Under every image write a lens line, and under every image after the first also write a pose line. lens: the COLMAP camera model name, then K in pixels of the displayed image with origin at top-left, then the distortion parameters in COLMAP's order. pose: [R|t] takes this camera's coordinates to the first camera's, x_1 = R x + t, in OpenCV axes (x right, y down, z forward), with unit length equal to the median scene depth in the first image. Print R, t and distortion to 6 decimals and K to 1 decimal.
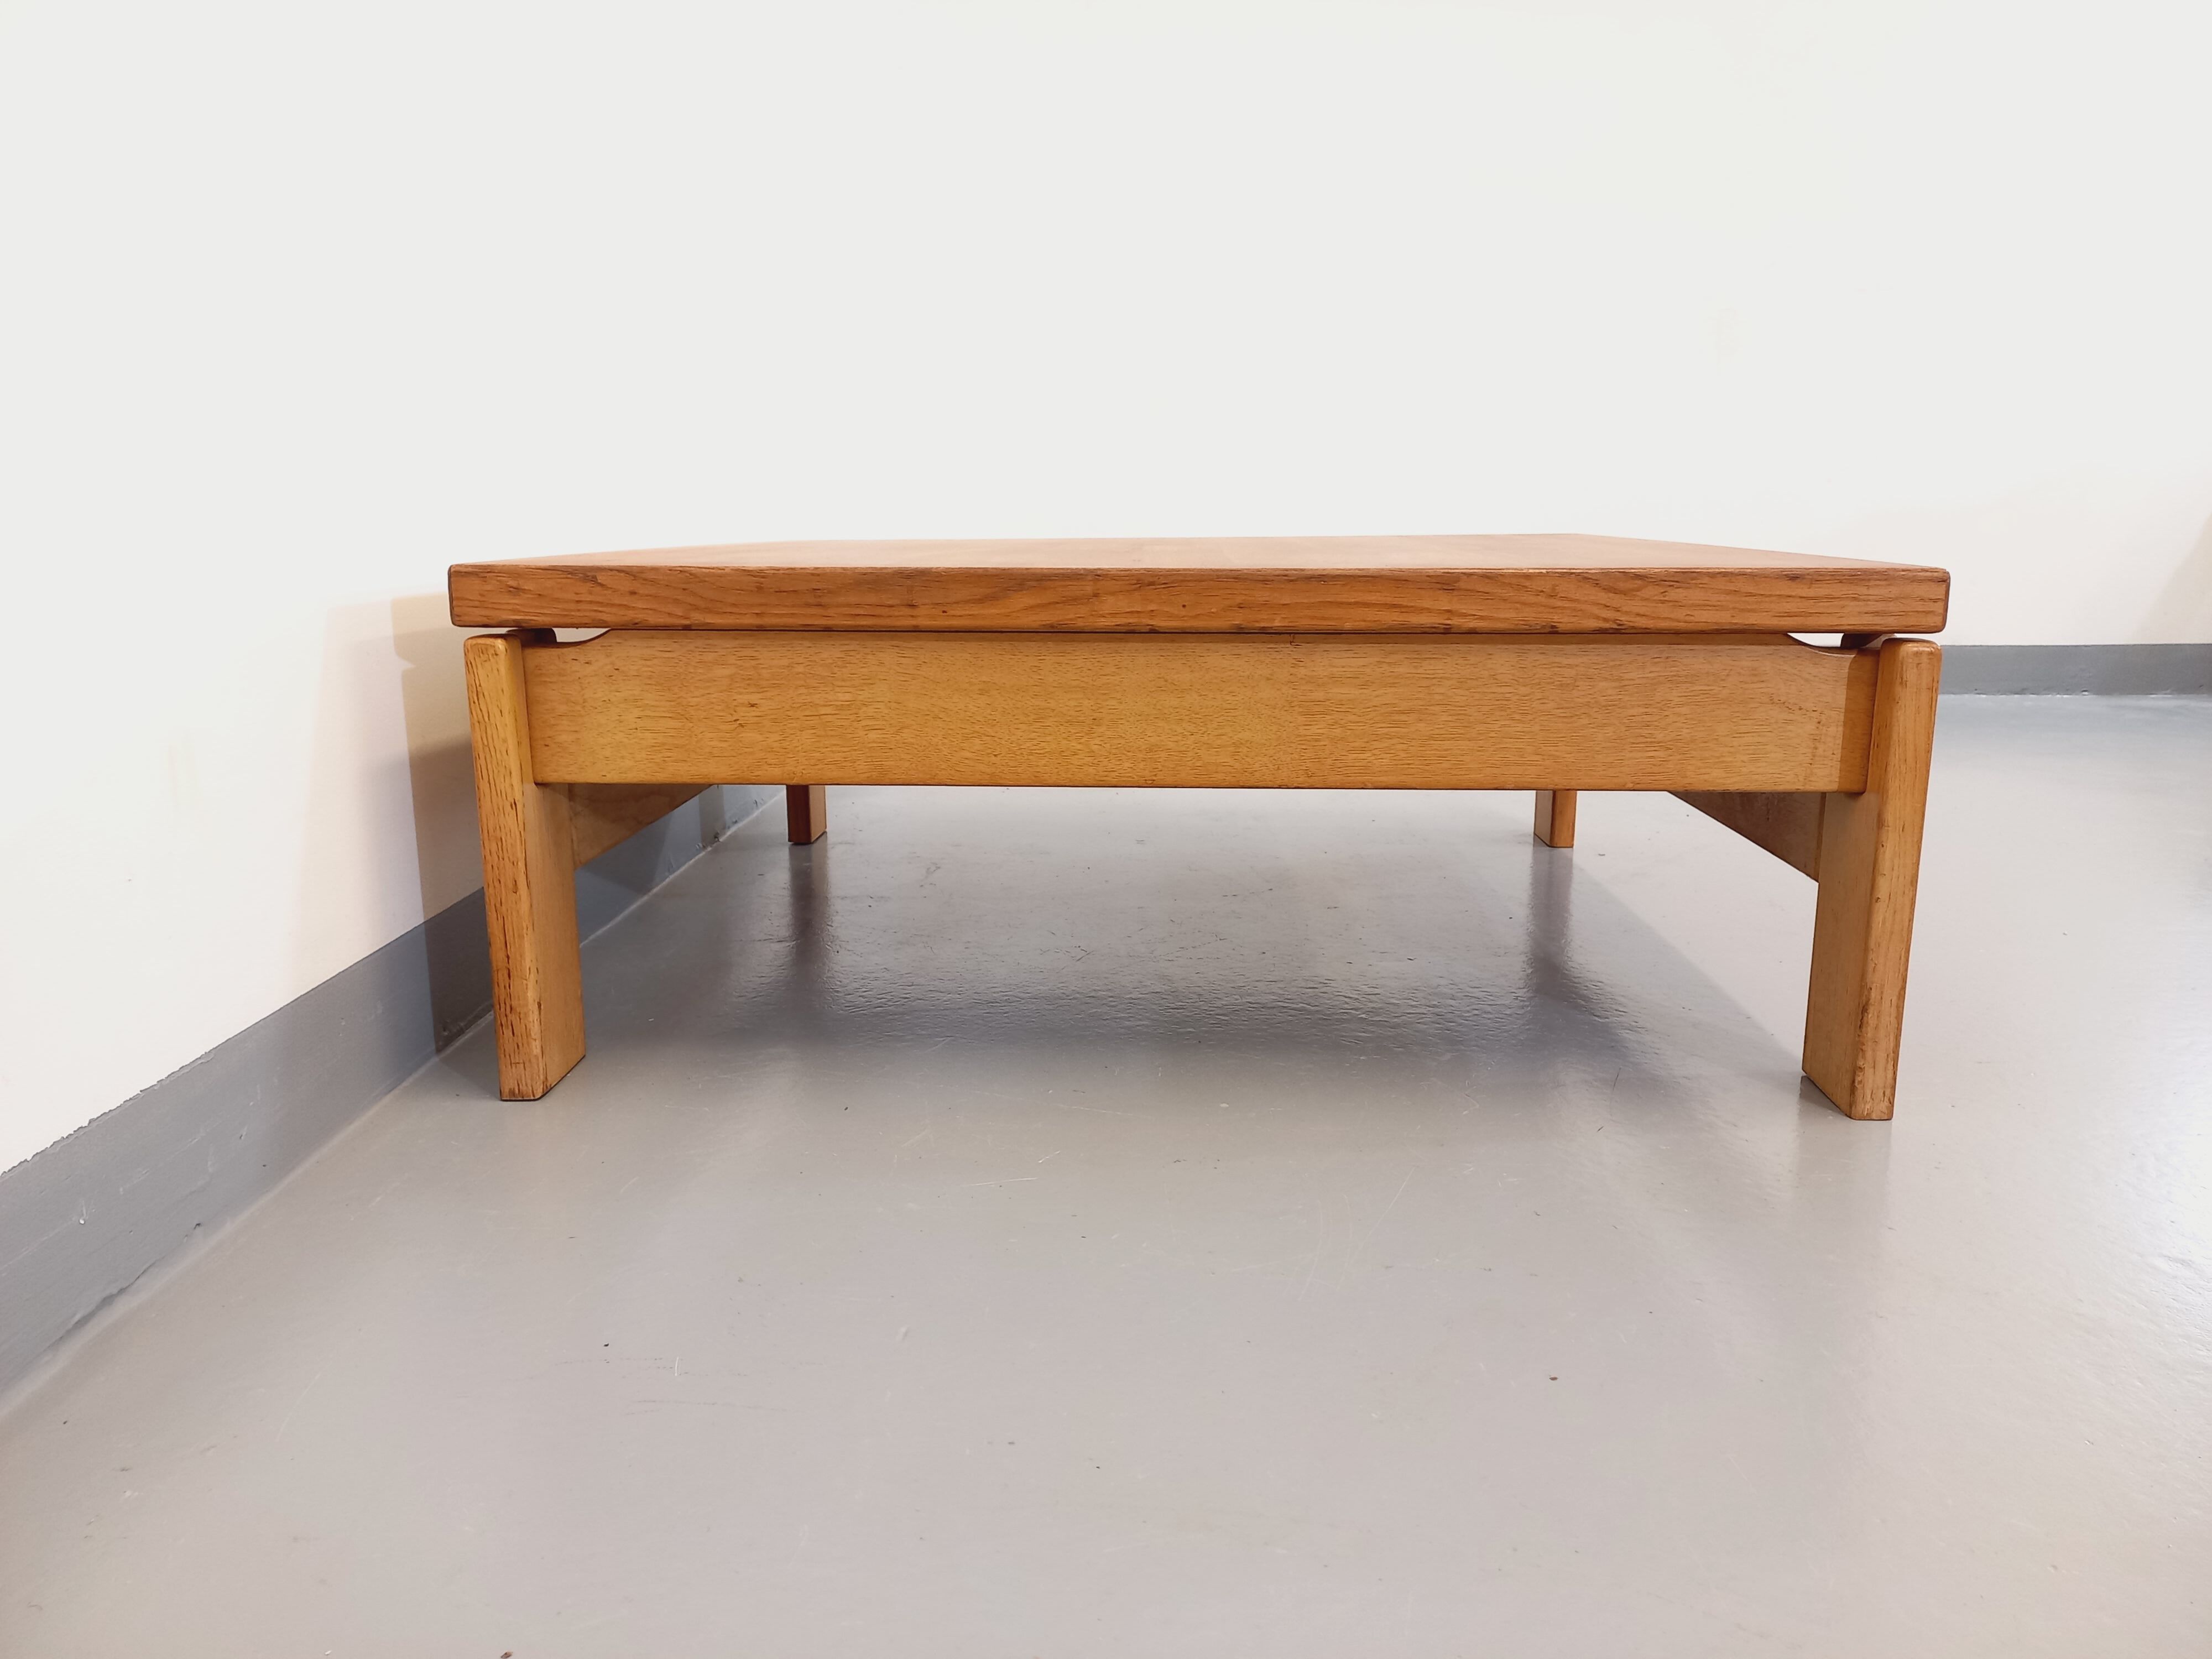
lens RADIAL K [[1633.9, 0, 1102.2], [0, 1633.9, 823.1], [0, 0, 1]] dist [0.078659, -0.074839]
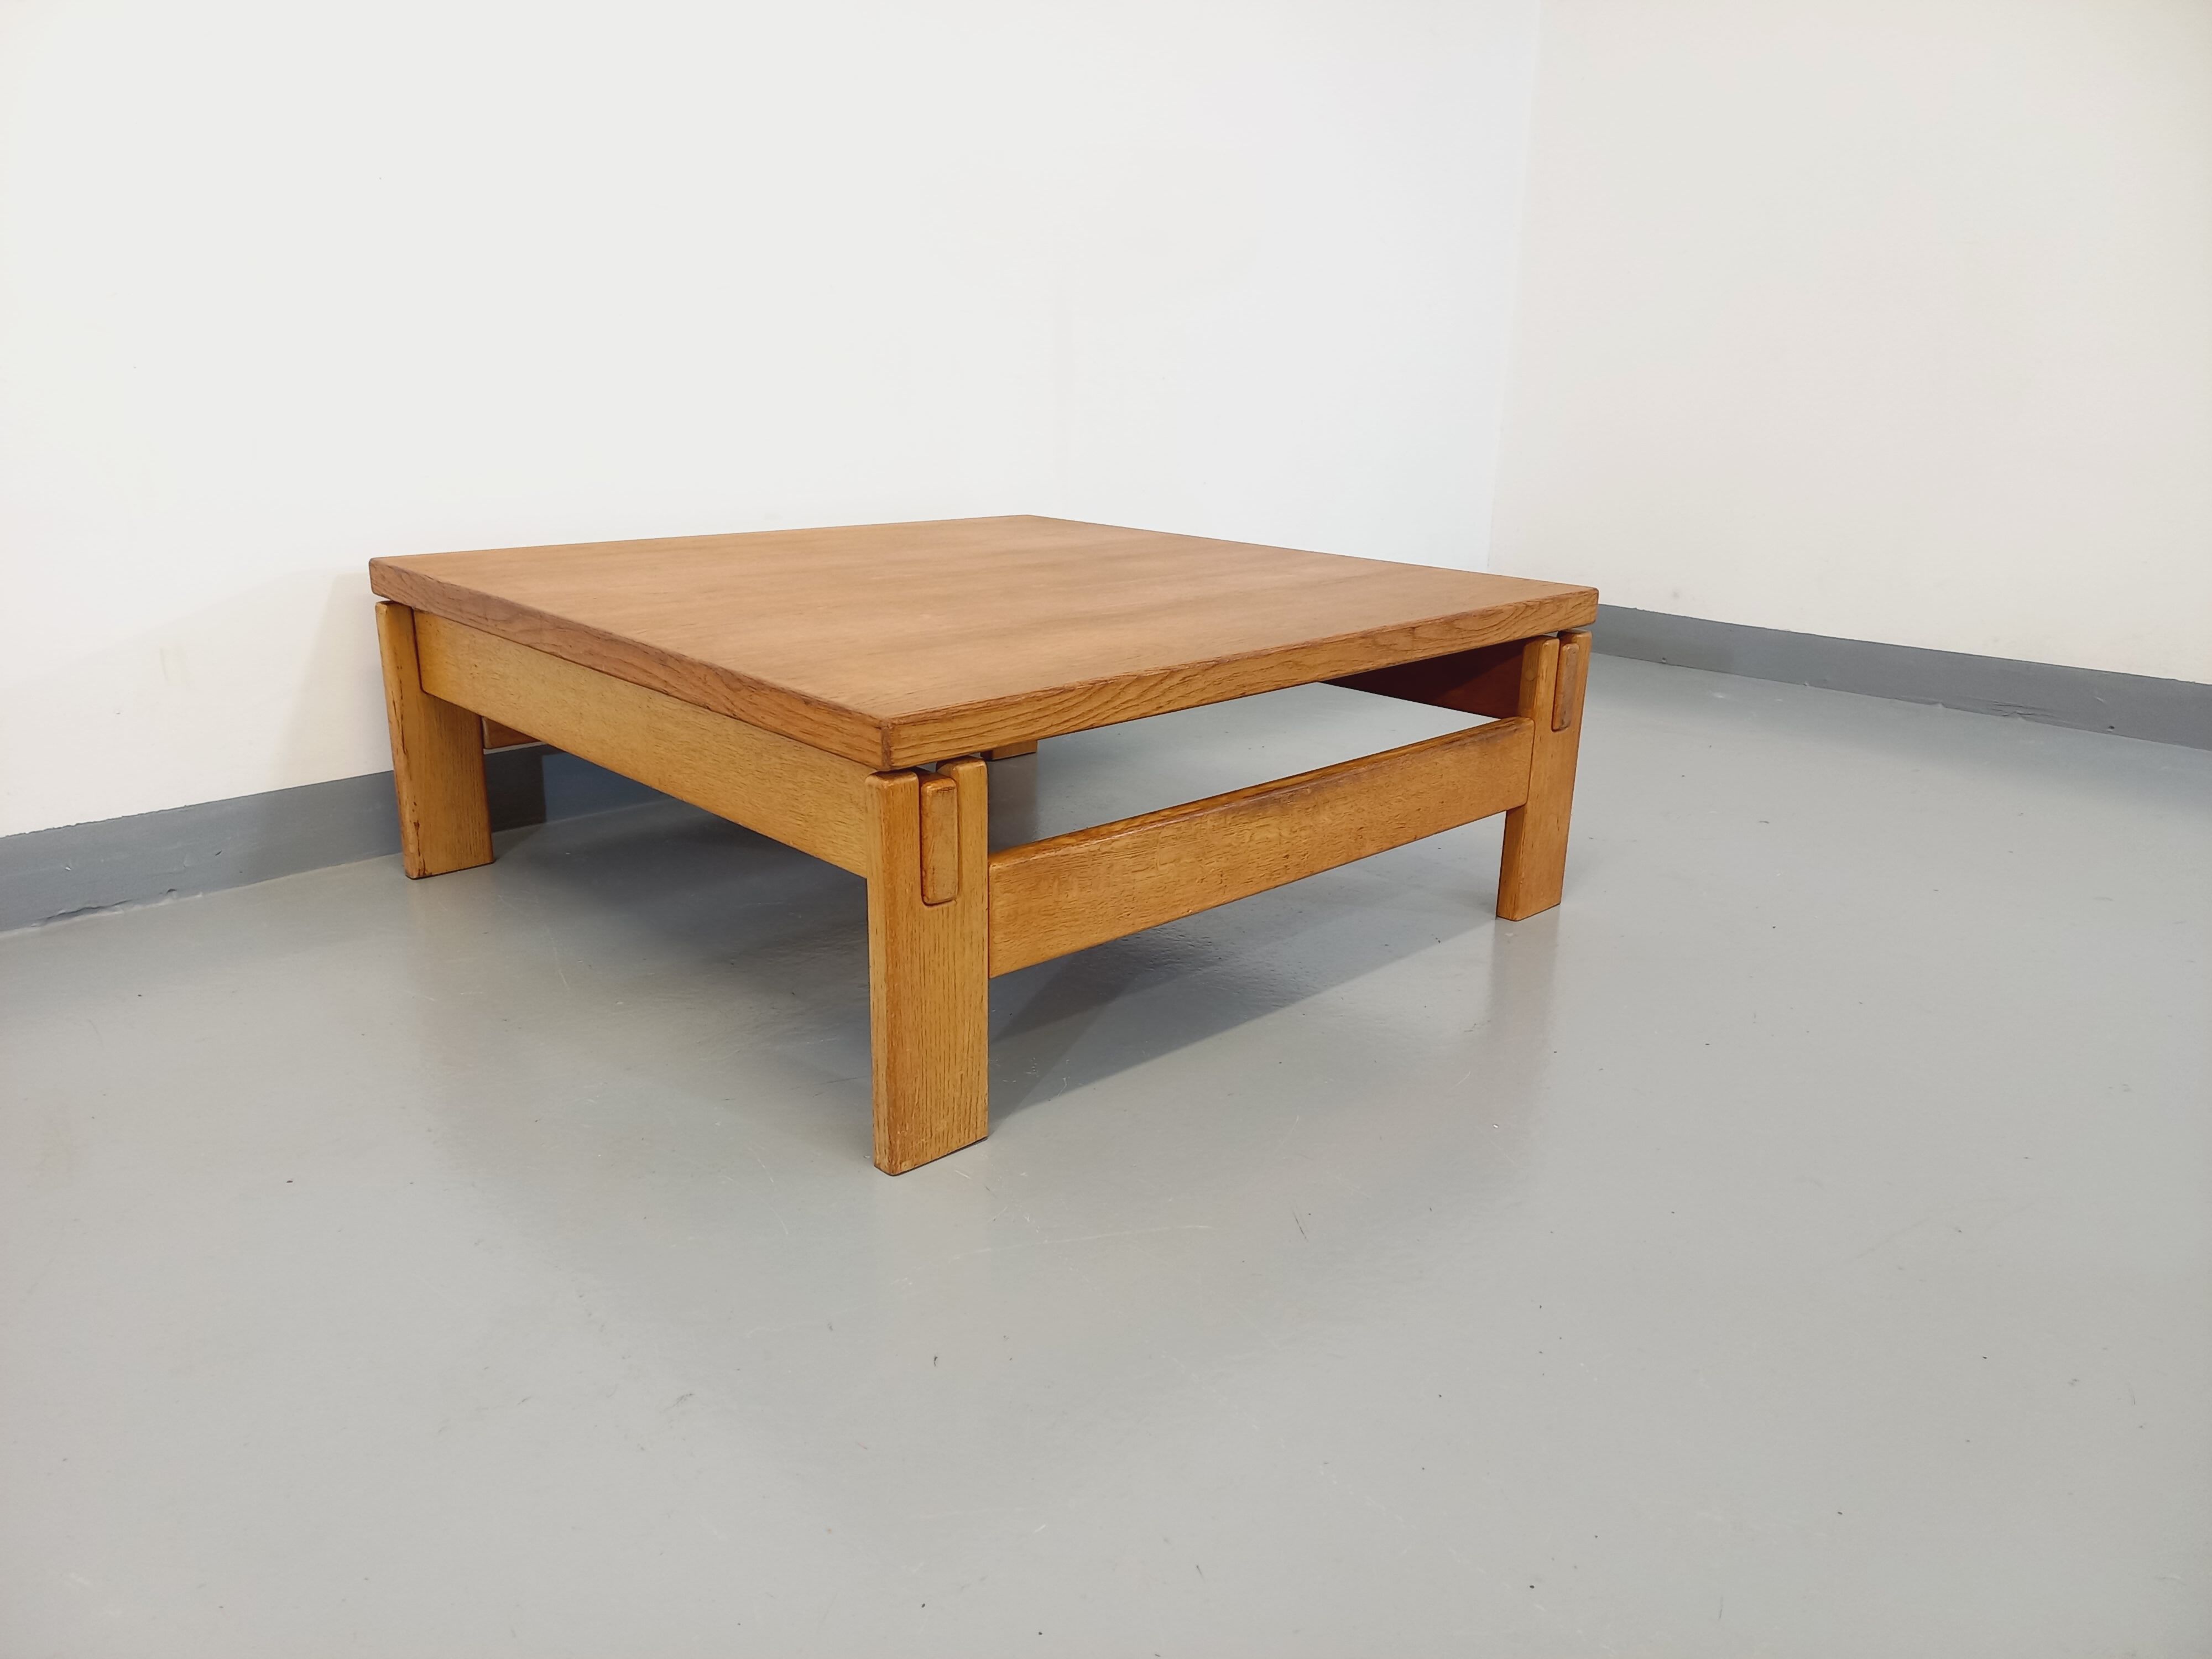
lens RADIAL K [[1633.9, 0, 1101.0], [0, 1633.9, 825.6], [0, 0, 1]] dist [0.078659, -0.074839]
pose [[0.711662, 0.220317, -0.667081, 1.305736], [-0.154625, 0.975389, 0.157184, -0.265728], [0.685294, -0.008715, 0.728214, 0.269711]]
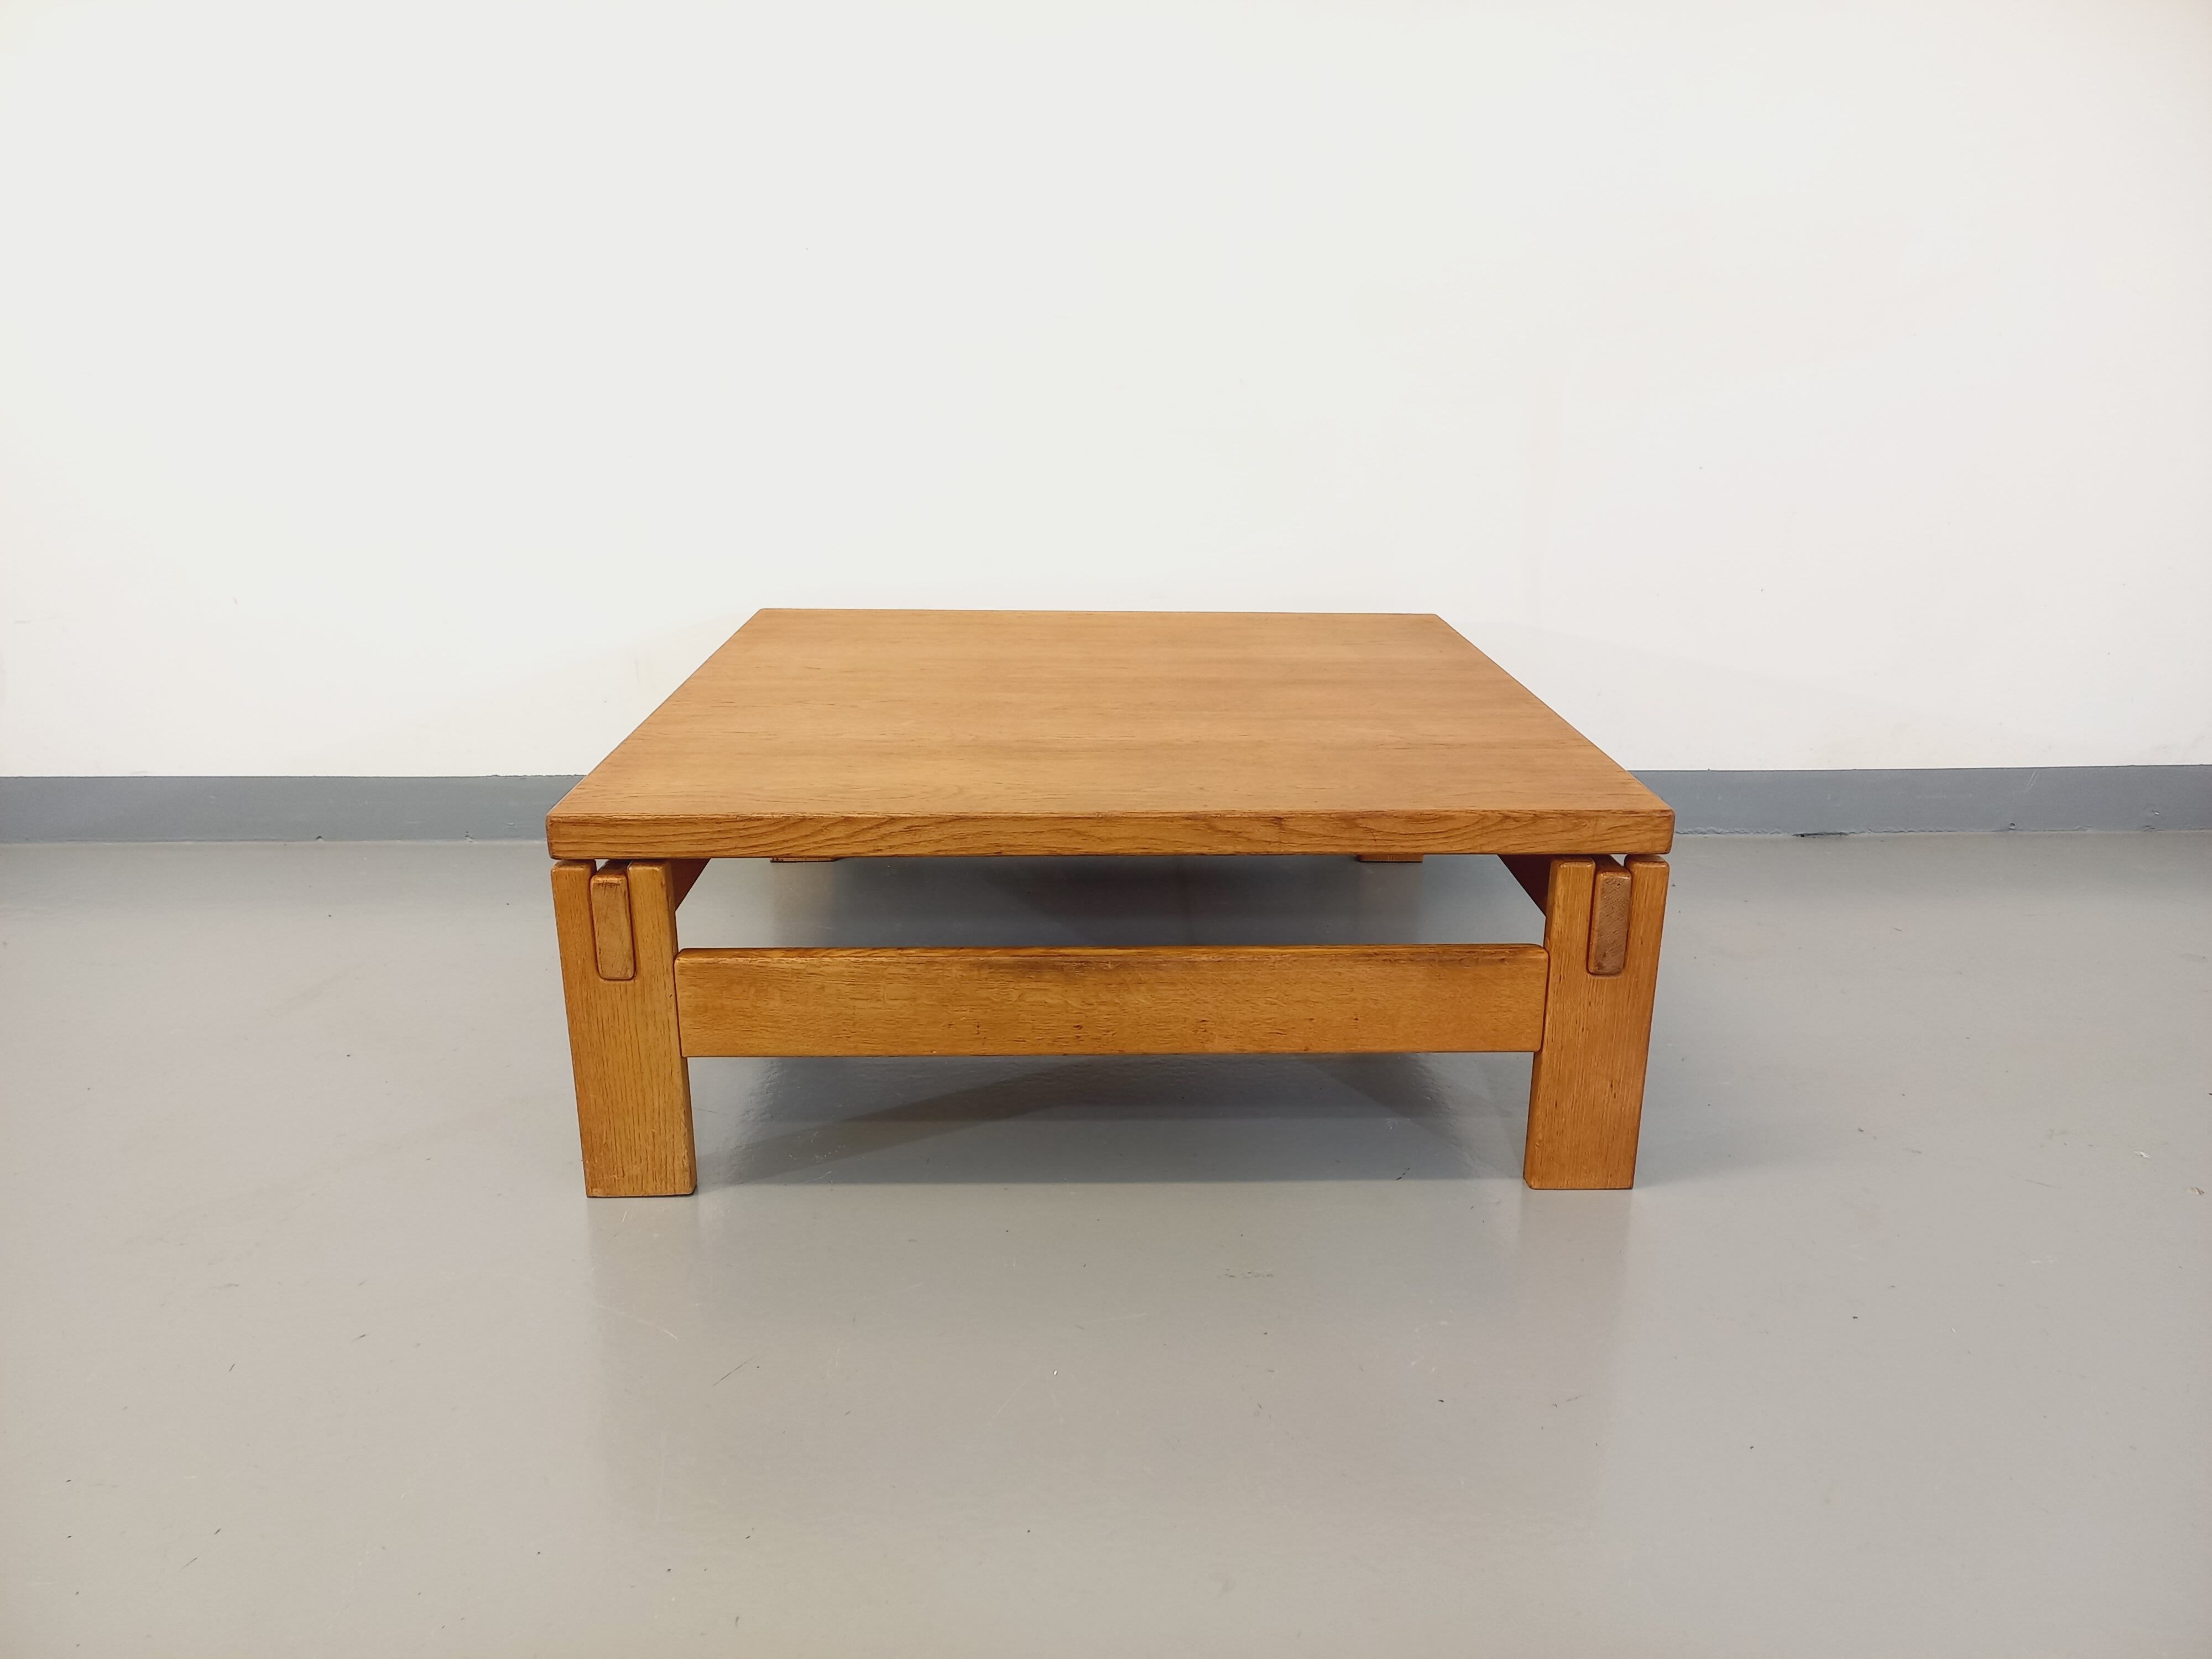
lens RADIAL K [[1633.9, 0, 1118.4], [0, 1633.9, 816.5], [0, 0, 1]] dist [0.078659, -0.074839]
pose [[0.057969, 0.303997, -0.950908, 1.712214], [-0.197629, 0.937153, 0.287552, -0.594785], [0.978561, 0.171258, 0.114405, 1.231867]]
